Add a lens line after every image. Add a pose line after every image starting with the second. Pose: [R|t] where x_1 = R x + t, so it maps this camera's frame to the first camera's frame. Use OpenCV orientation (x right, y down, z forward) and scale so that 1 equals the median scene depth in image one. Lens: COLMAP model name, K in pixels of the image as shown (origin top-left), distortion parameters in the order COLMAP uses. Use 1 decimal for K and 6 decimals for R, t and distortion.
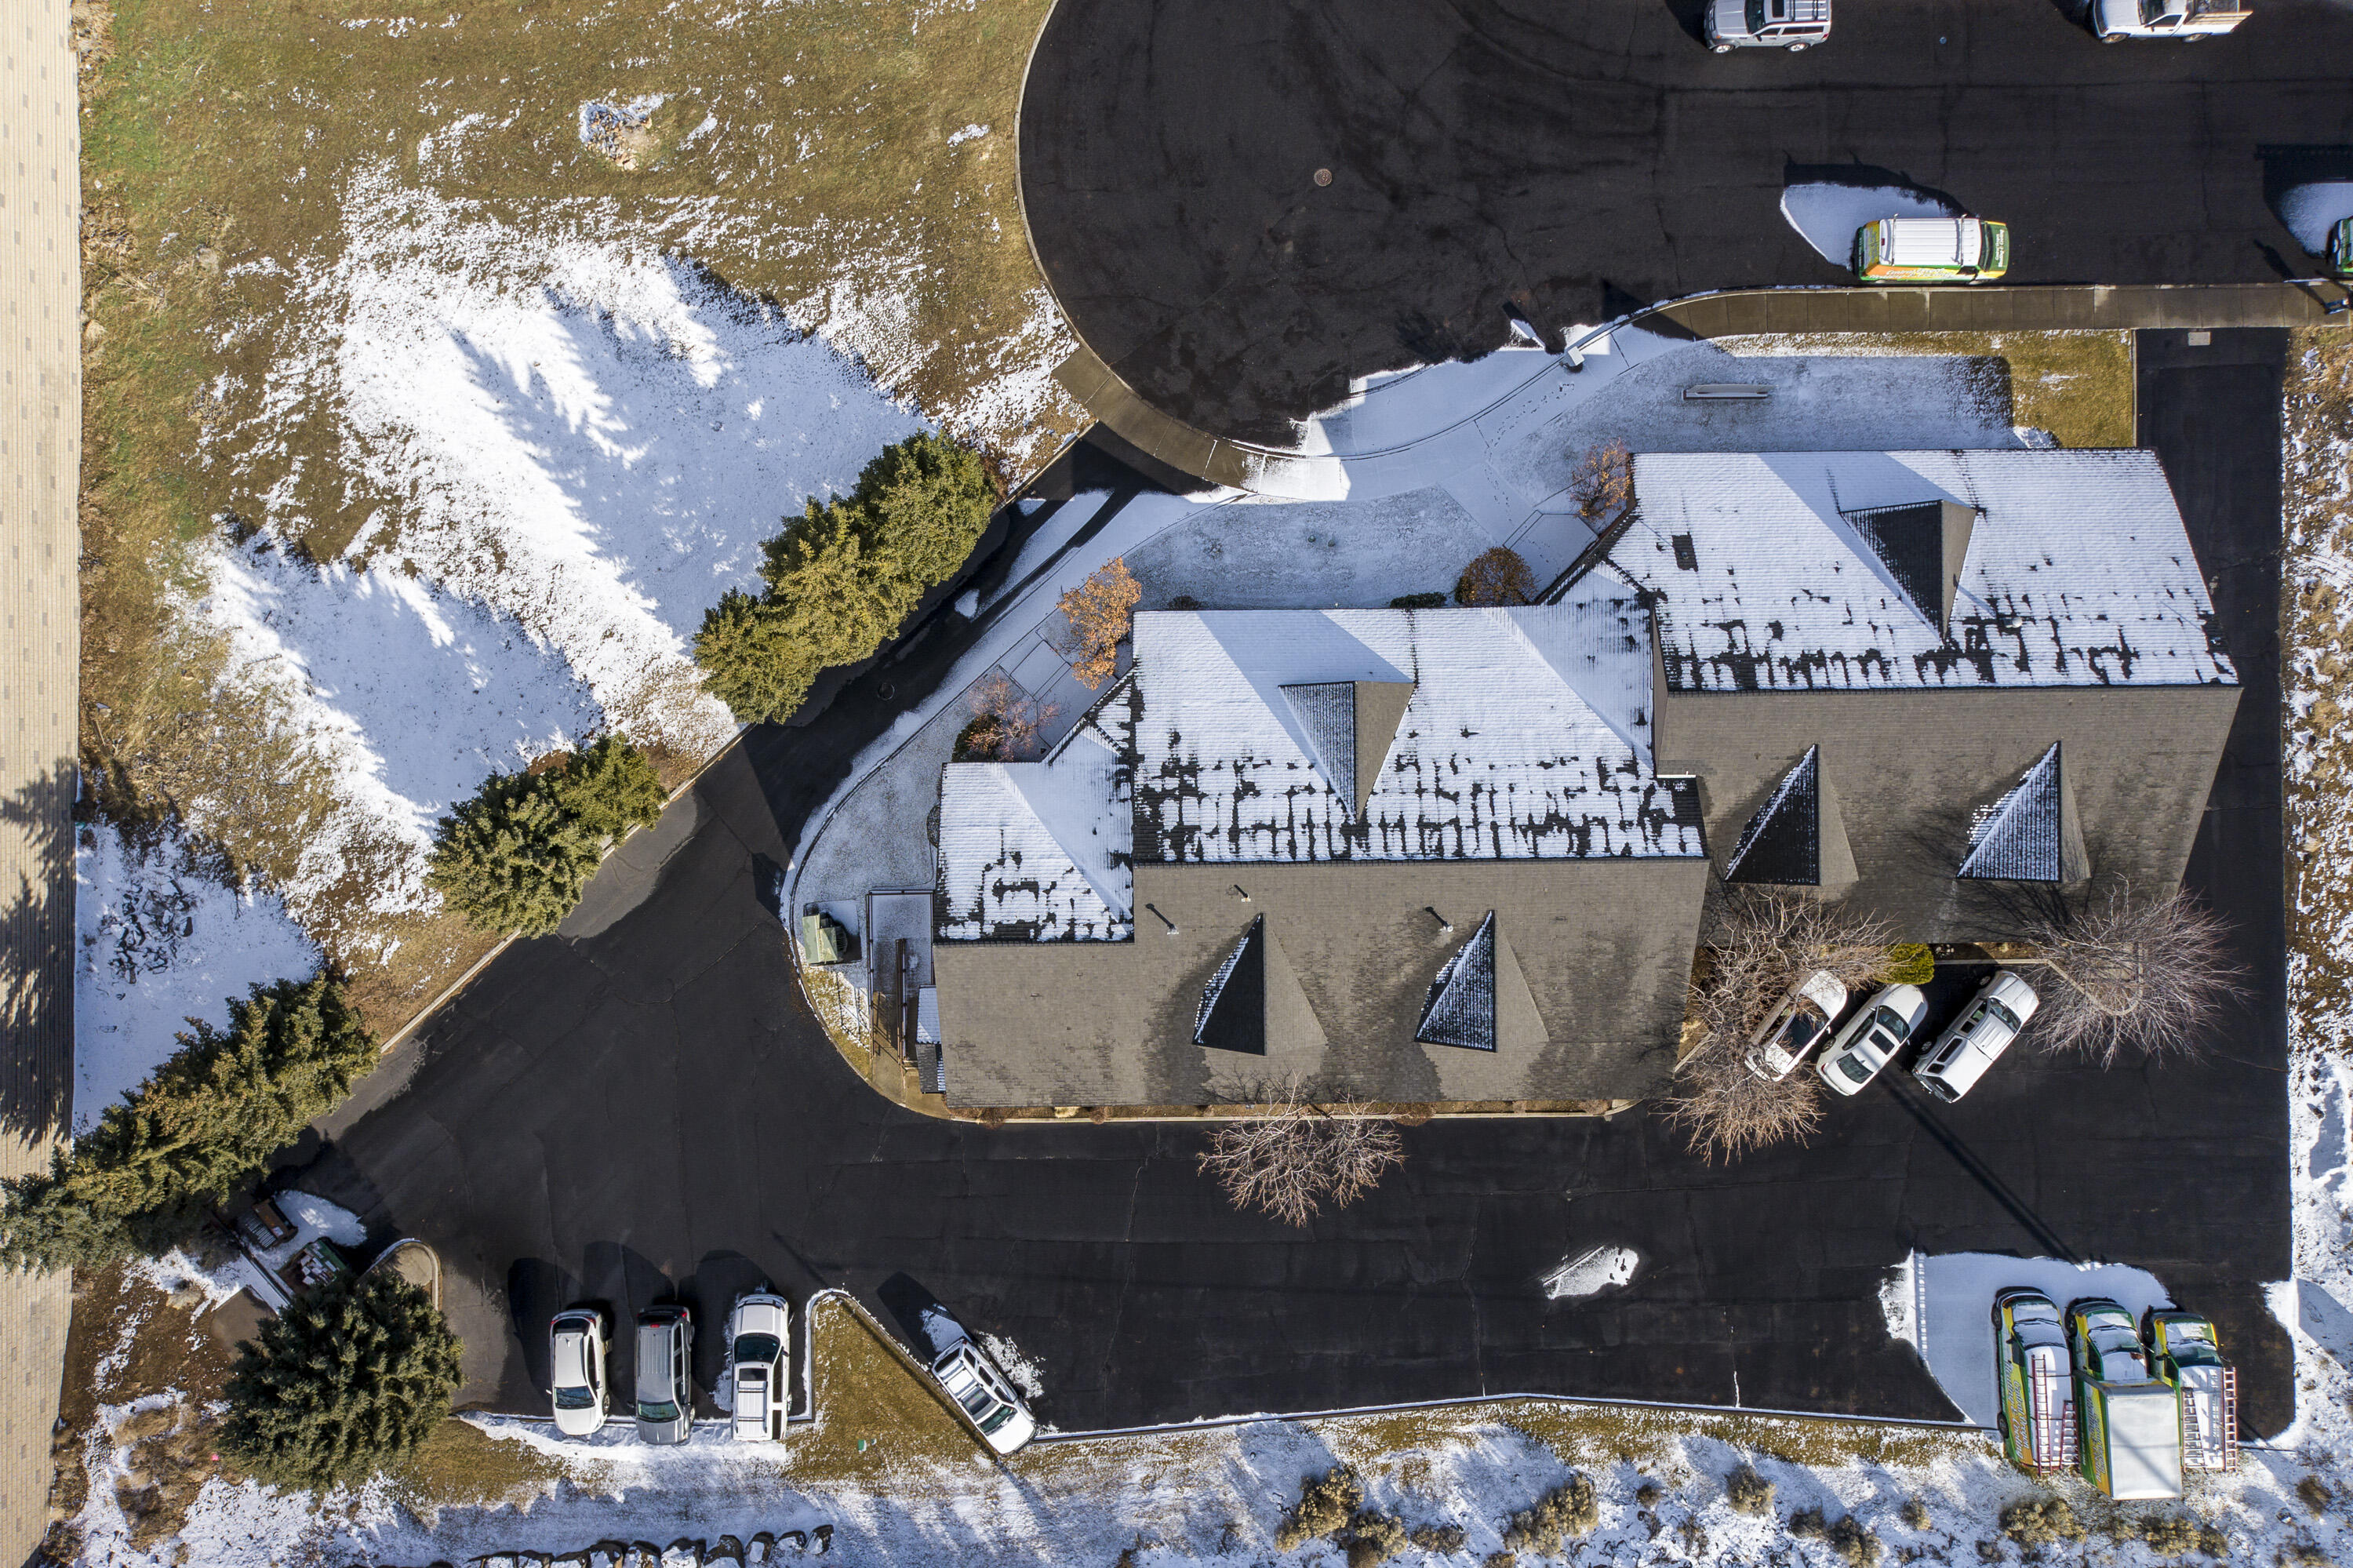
lens RADIAL K [[1591.1, 0, 1176.6], [0, 1591.1, 782.6], [0, 0, 1]] dist [-0.010209, 0.019906]
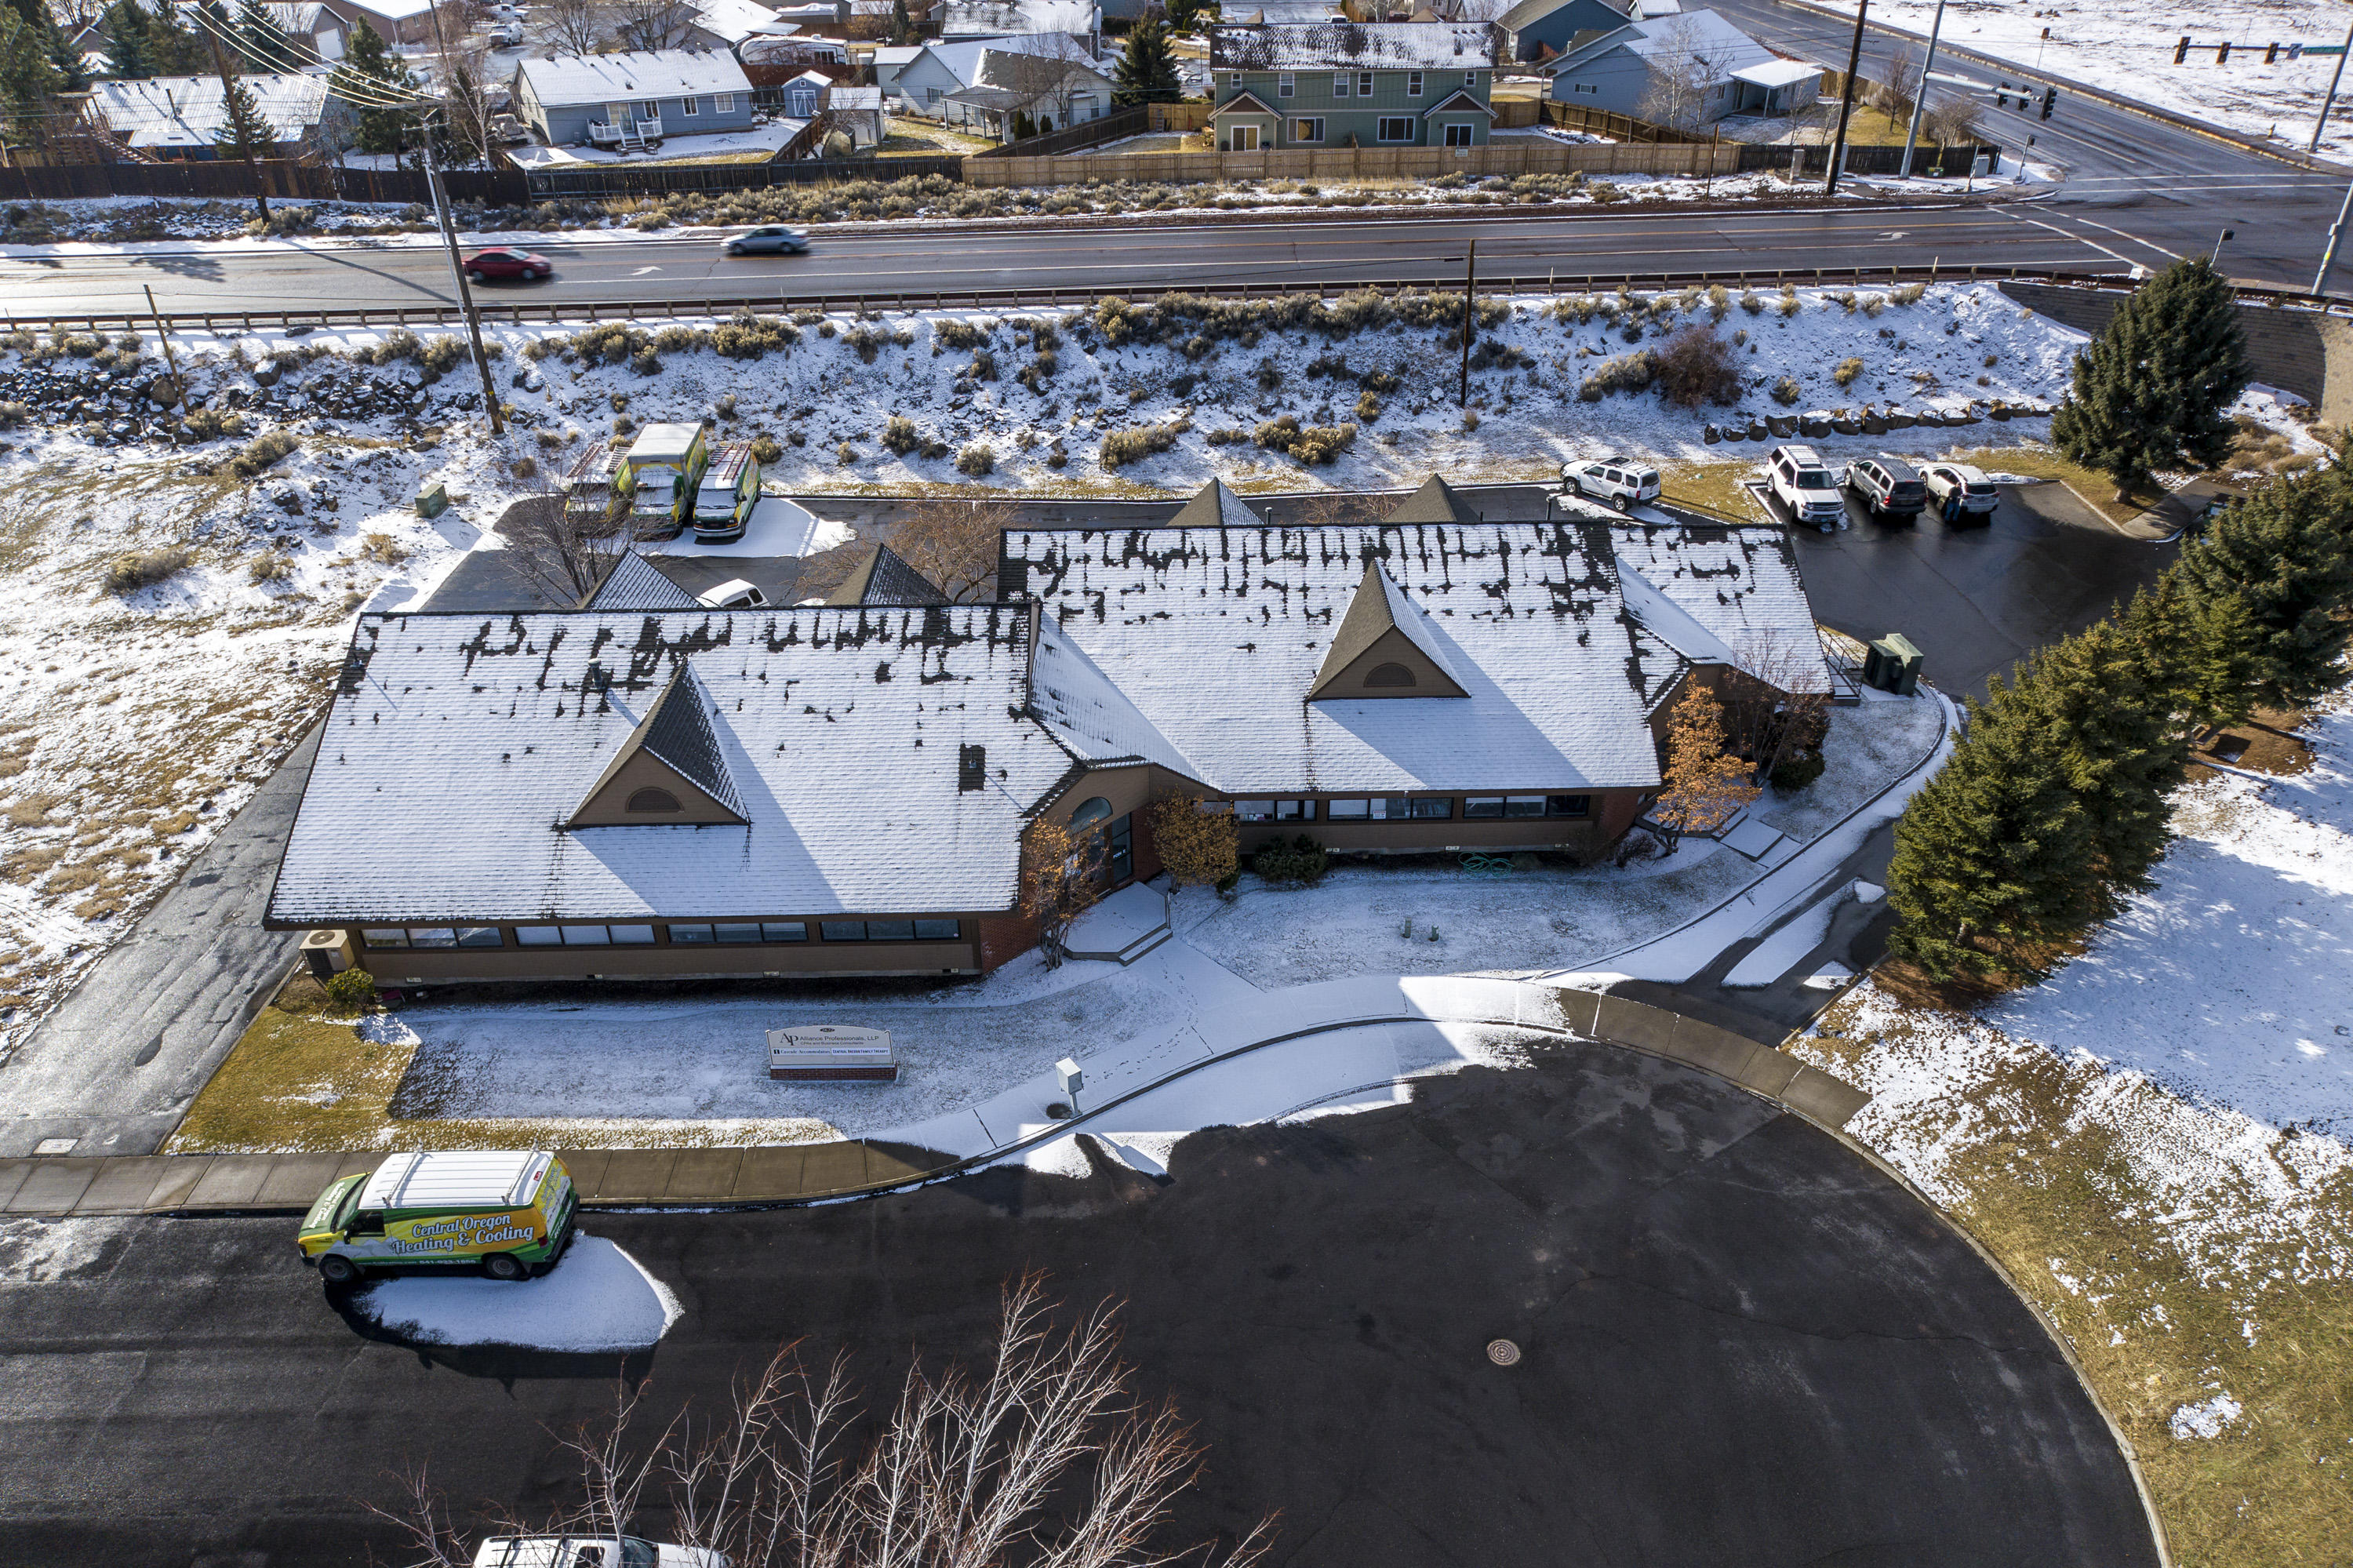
lens RADIAL K [[1591.1, 0, 1173.9], [0, 1591.1, 788.1], [0, 0, 1]] dist [-0.010209, 0.019906]
pose [[-0.999995, 0.003224, 0.000617, 0.227263], [-0.001177, -0.527662, 0.849454, -0.824186], [0.003064, 0.849448, 0.527663, 0.617633]]
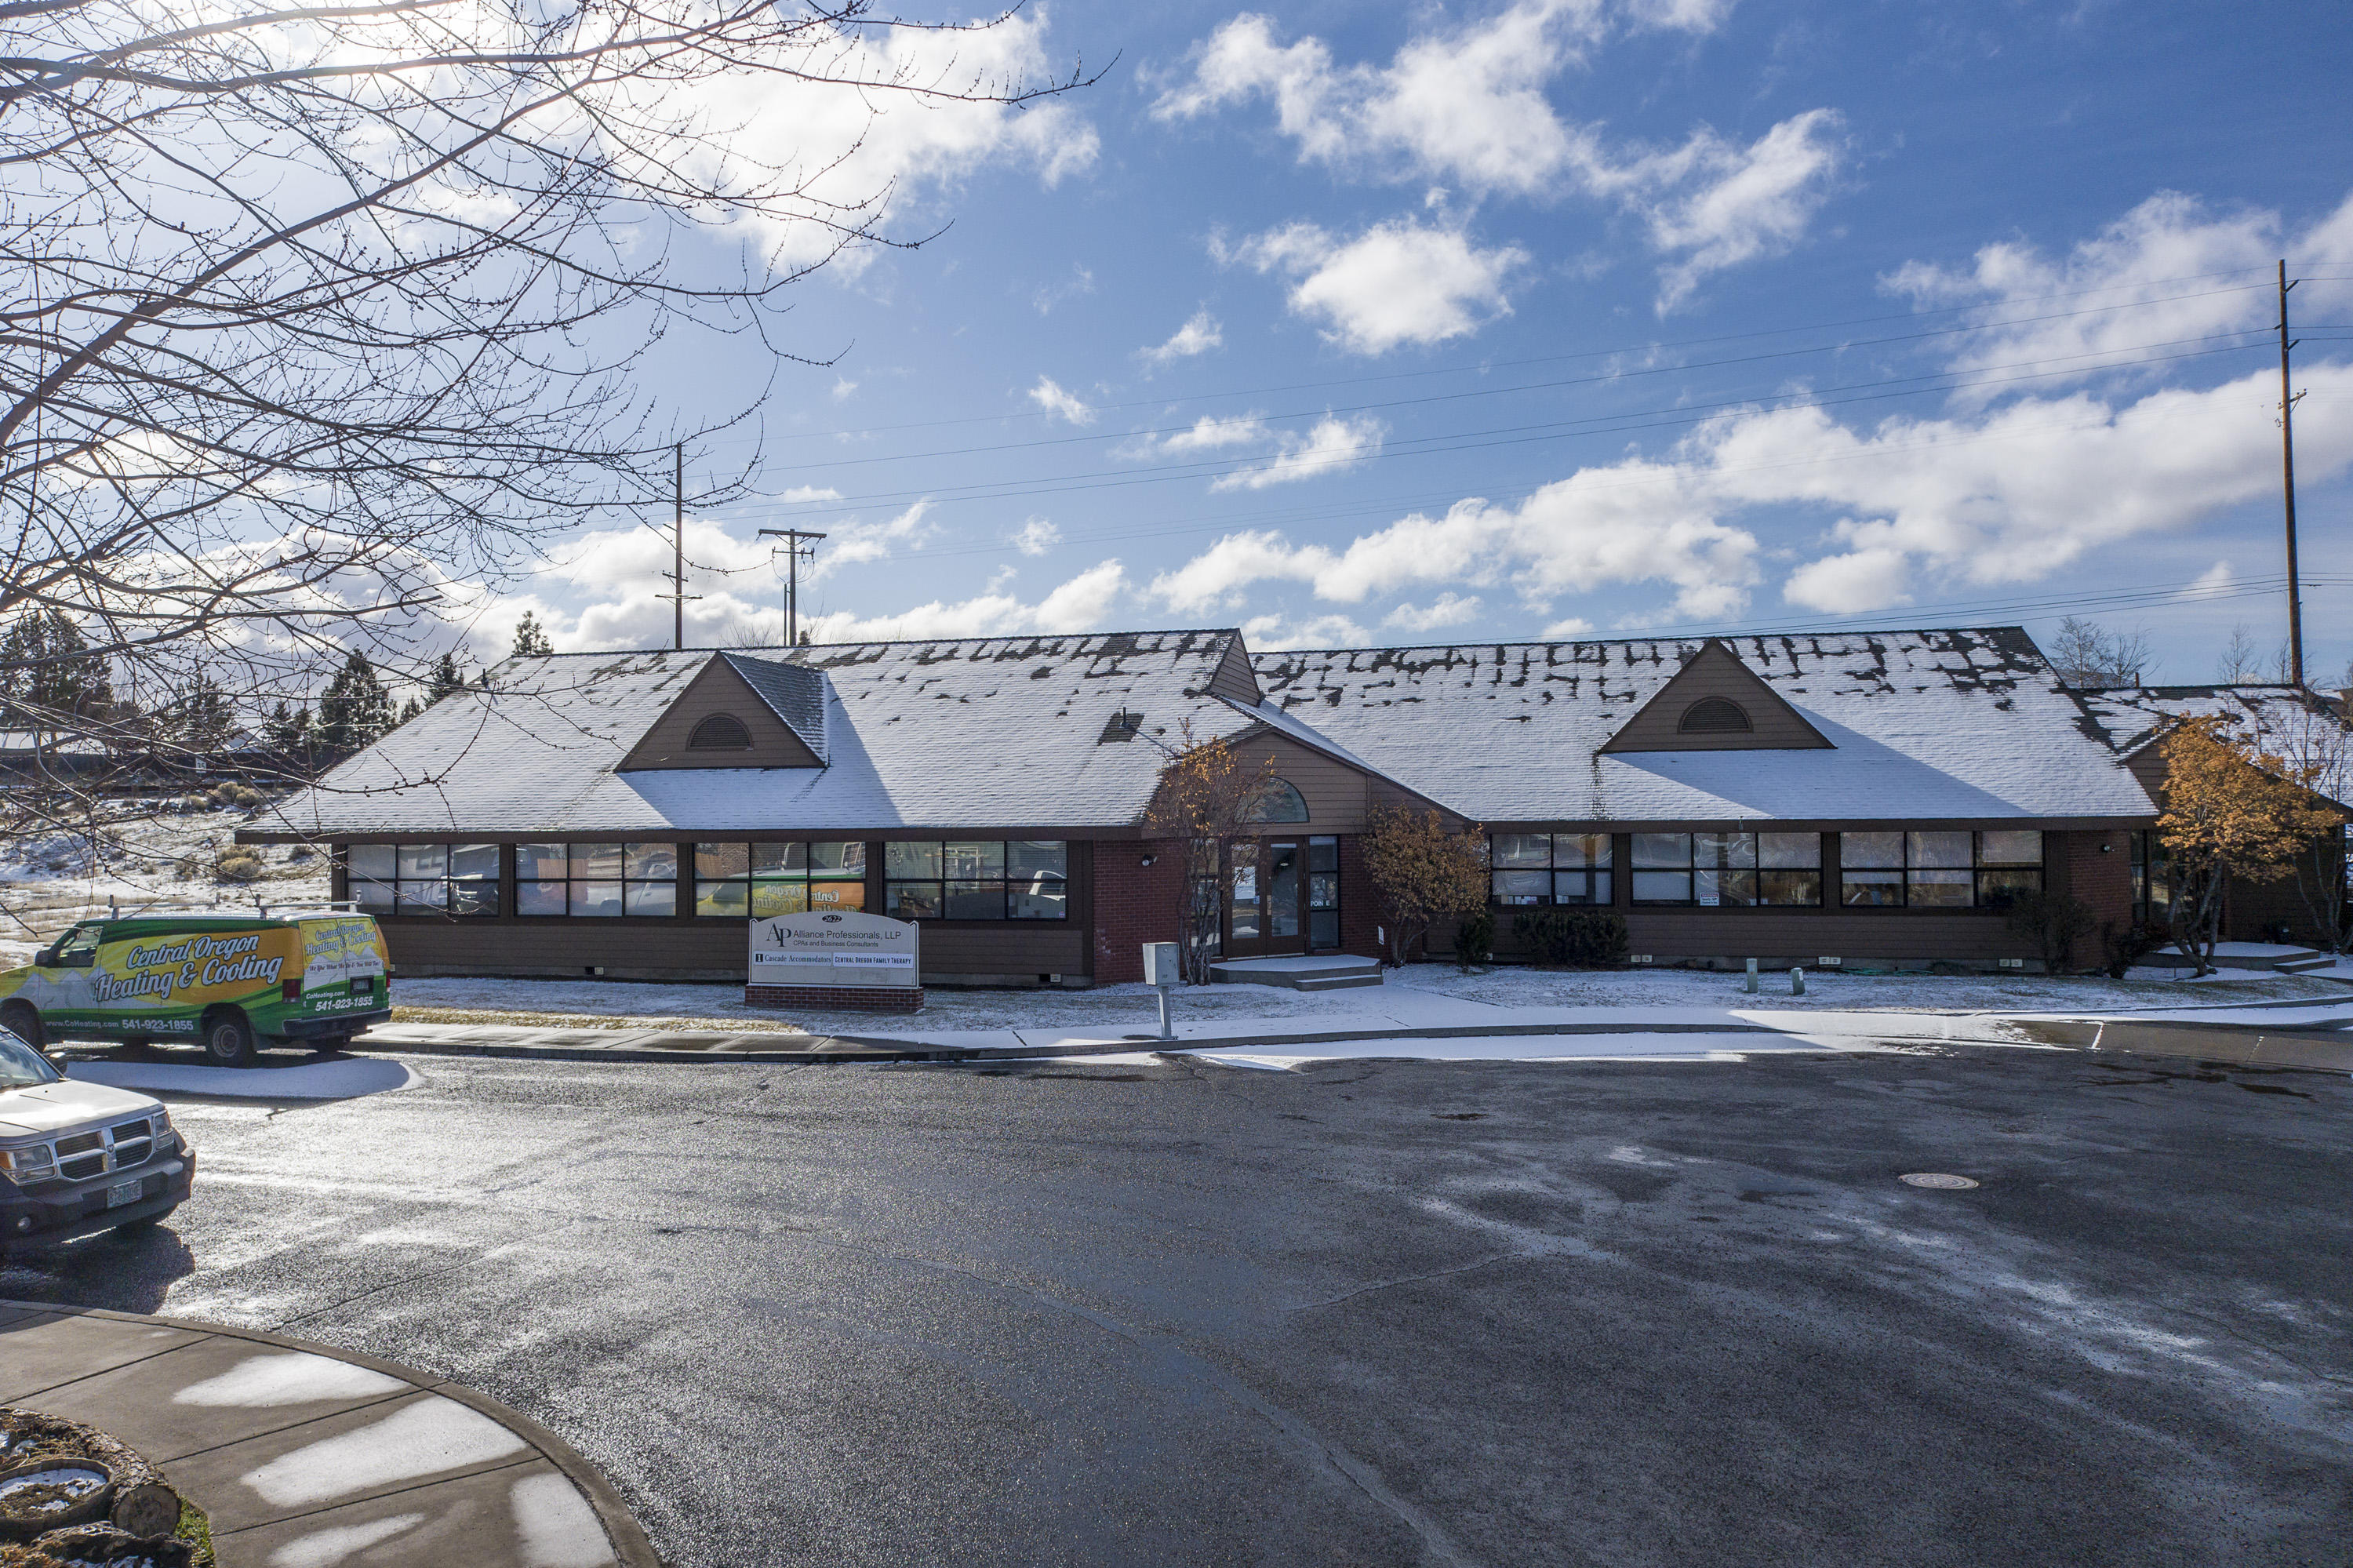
lens RADIAL K [[1591.1, 0, 1173.2], [0, 1591.1, 787.2], [0, 0, 1]] dist [-0.010209, 0.019906]
pose [[-0.968437, 0.004083, 0.249226, 0.161255], [0.249252, 0.007990, 0.968406, -0.718804], [0.001963, 0.999960, -0.008755, 1.052738]]
